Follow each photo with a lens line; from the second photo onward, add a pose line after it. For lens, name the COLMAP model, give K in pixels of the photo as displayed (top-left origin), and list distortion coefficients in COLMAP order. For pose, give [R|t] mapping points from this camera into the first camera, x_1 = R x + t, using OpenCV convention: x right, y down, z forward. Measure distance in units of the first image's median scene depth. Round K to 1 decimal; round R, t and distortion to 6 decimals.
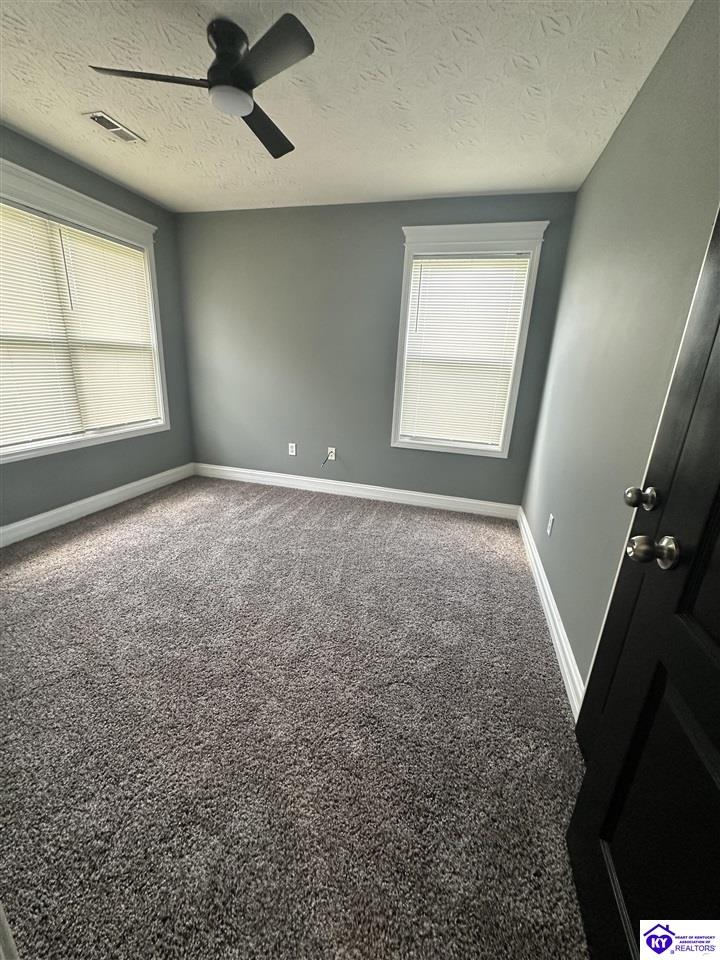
lens RADIAL K [[386.0, 0, 360.9], [0, 386.0, 479.5], [0, 0, 1]] dist [-0.006468, 0.001437]
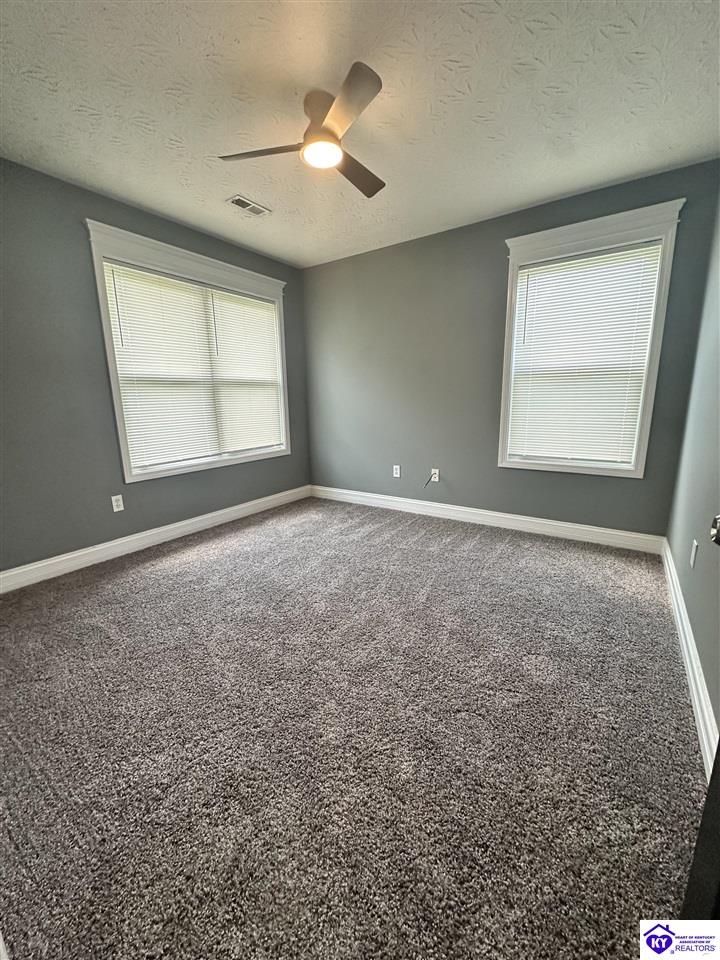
lens RADIAL K [[386.0, 0, 358.3], [0, 386.0, 478.1], [0, 0, 1]] dist [-0.006468, 0.001437]
pose [[0.945141, 0.003415, -0.326646, 0.116567], [-0.034377, 0.995432, -0.089064, 0.066472], [0.324850, 0.095407, 0.940941, 0.031337]]
